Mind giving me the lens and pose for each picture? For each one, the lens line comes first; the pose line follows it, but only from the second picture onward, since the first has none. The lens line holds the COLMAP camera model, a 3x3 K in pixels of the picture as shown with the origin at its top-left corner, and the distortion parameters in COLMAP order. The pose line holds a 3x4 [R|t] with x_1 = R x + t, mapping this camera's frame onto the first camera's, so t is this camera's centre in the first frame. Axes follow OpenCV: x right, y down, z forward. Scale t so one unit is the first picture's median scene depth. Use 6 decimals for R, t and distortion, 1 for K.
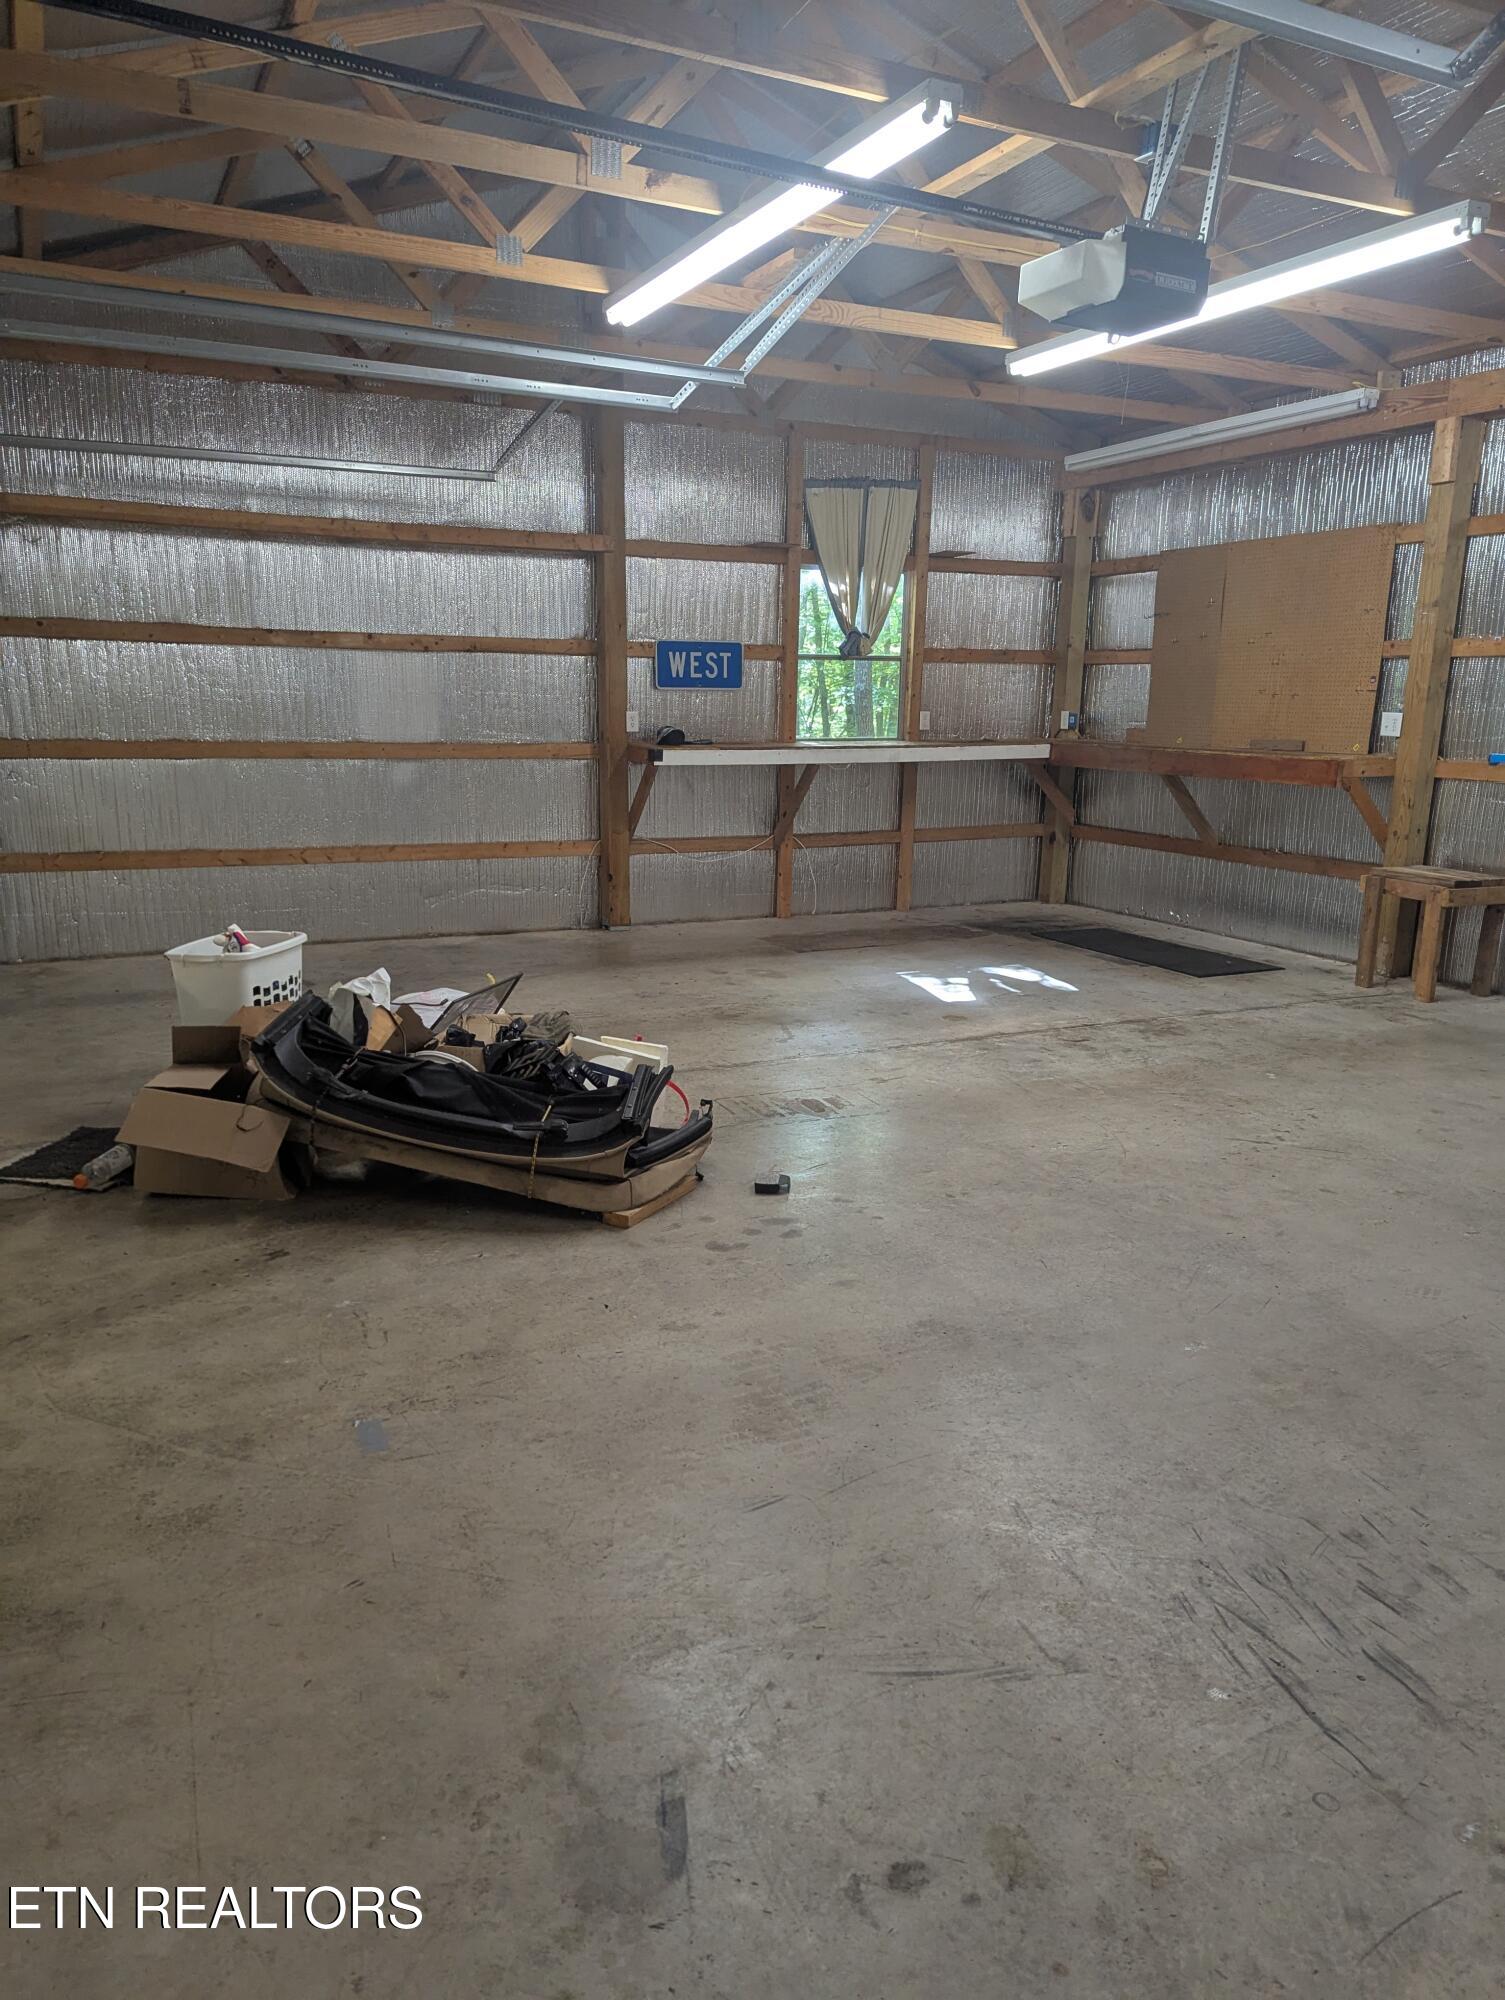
lens RADIAL K [[1417.0, 0, 742.6], [0, 1417.0, 1041.8], [0, 0, 1]] dist [0.043954, -0.037582]
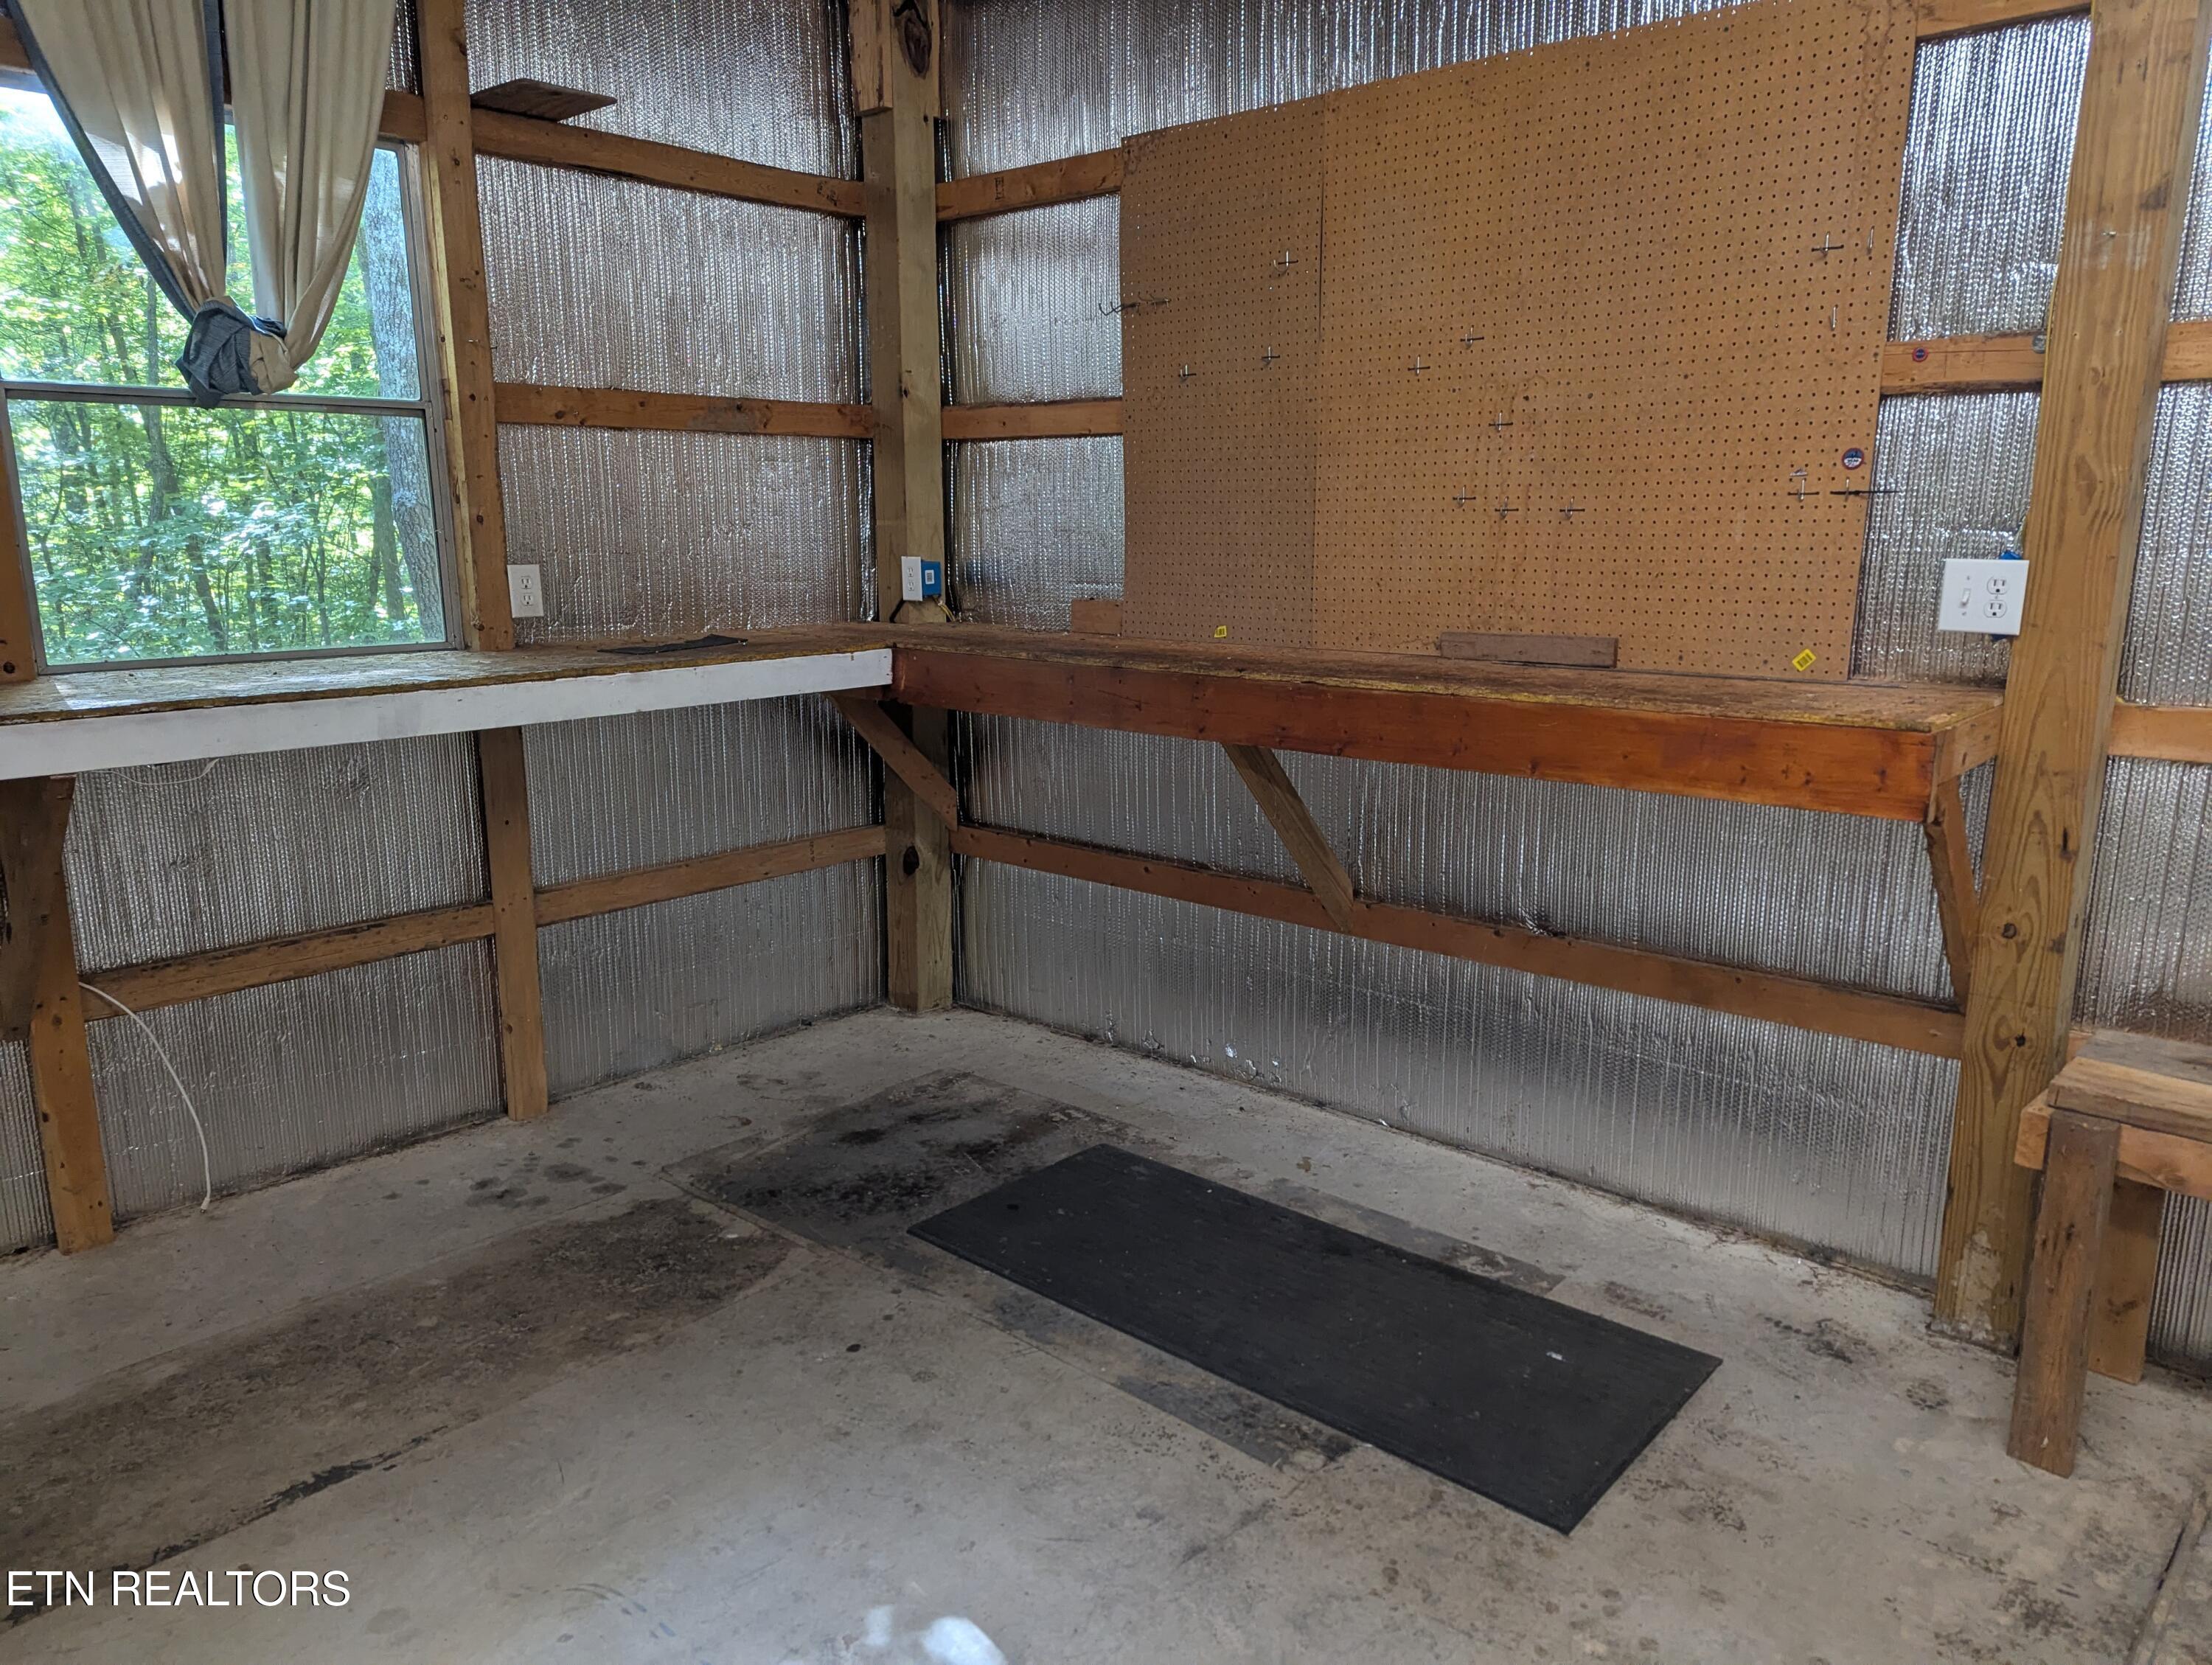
lens RADIAL K [[1567.3, 0, 1144.1], [0, 1567.3, 870.7], [0, 0, 1]] dist [0.043954, -0.037582]
pose [[0.920368, -0.098362, 0.378480, 0.118242], [0.105496, 0.994418, 0.001897, -0.147207], [-0.376554, 0.038182, 0.925607, 0.606269]]
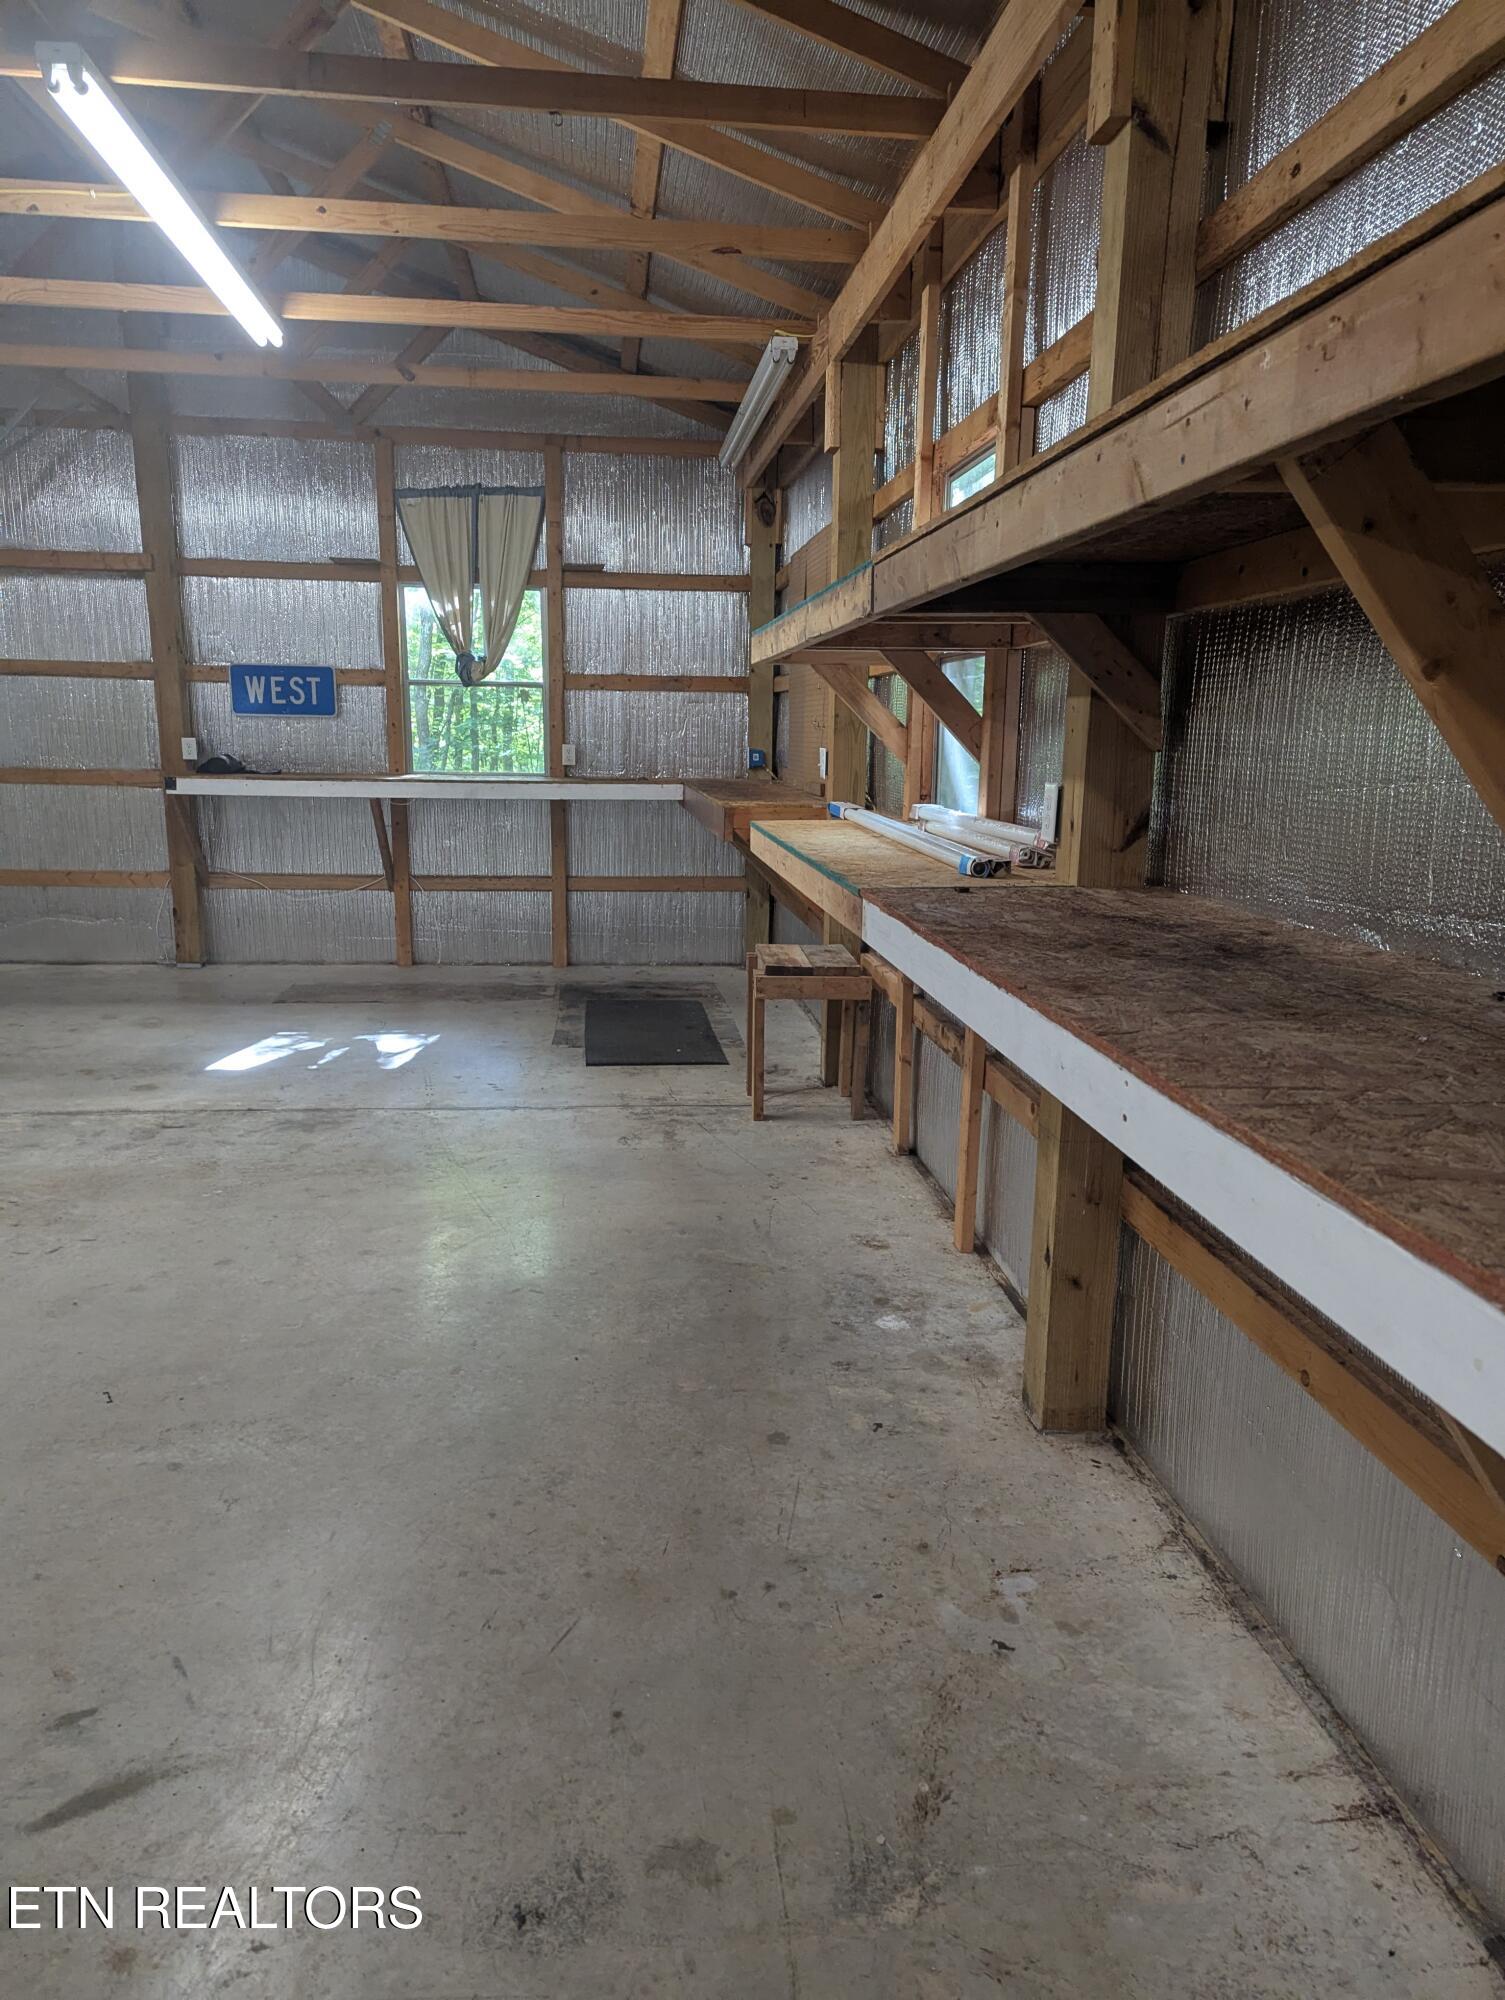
lens RADIAL K [[1417.0, 0, 742.6], [0, 1417.0, 1041.8], [0, 0, 1]] dist [0.043954, -0.037582]
pose [[0.946077, 0.074164, -0.315339, 0.540142], [-0.084019, 0.996306, -0.017753, -0.042343], [0.312857, 0.043290, 0.948813, 0.207554]]
